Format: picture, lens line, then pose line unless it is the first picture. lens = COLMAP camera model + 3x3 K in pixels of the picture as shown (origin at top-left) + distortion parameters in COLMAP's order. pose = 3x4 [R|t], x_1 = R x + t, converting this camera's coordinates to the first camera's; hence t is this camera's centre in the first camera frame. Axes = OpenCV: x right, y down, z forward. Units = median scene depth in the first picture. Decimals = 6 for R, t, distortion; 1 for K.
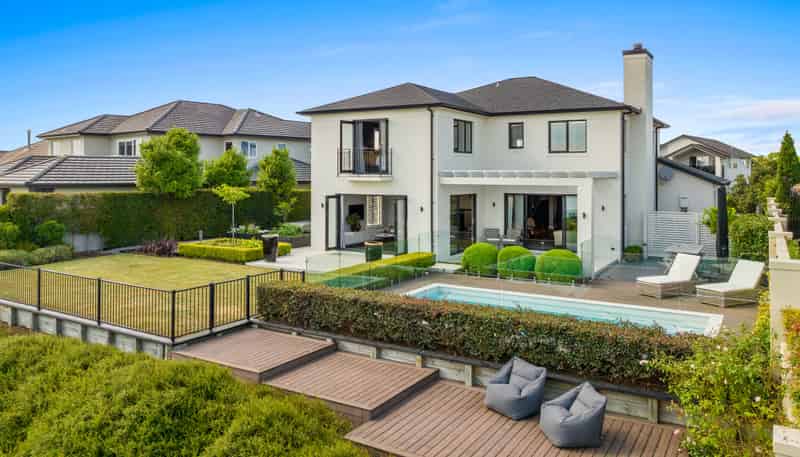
lens RADIAL K [[594.4, 0, 386.5], [0, 594.4, 226.2], [0, 0, 1]] dist [-0.004837, -0.001137]
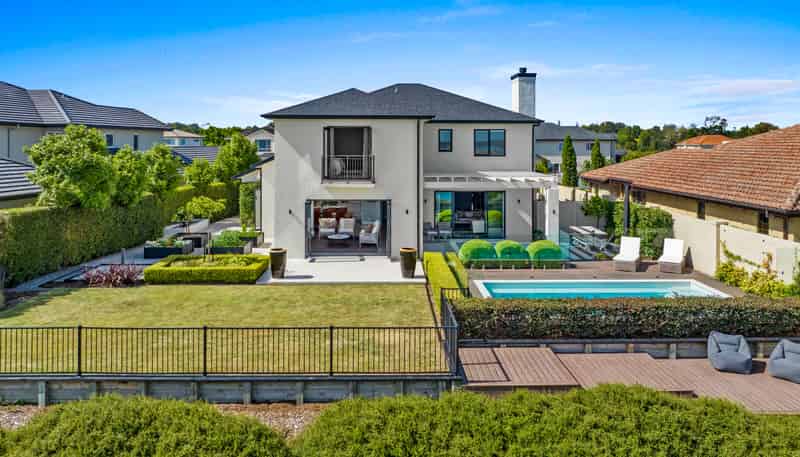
lens RADIAL K [[579.5, 0, 402.7], [0, 579.5, 205.7], [0, 0, 1]] dist [-0.027057, -0.002746]
pose [[0.832474, -0.057868, 0.551034, -0.512662], [0.048514, 0.998324, 0.031549, -0.070888], [-0.551936, 0.000469, 0.833886, 0.119779]]
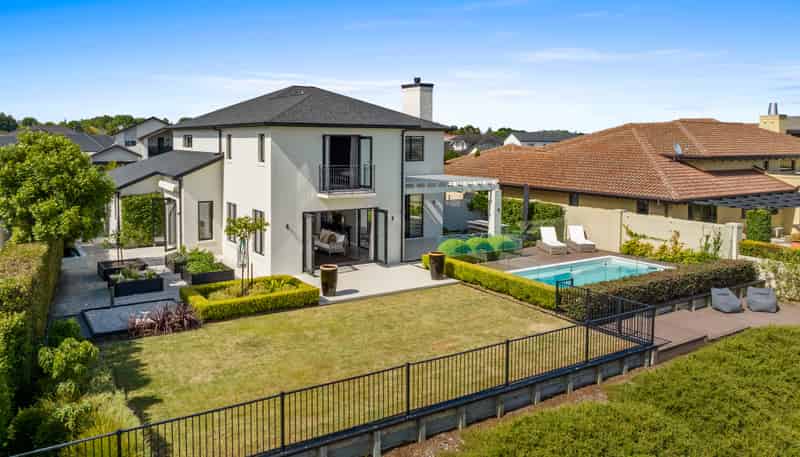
lens RADIAL K [[594.4, 0, 386.5], [0, 594.4, 226.2], [0, 0, 1]] dist [-0.004837, -0.001137]
pose [[0.422958, -0.130184, 0.896749, -0.924174], [0.075723, 0.991242, 0.108187, -0.131481], [-0.902980, 0.022146, 0.429112, 0.515240]]
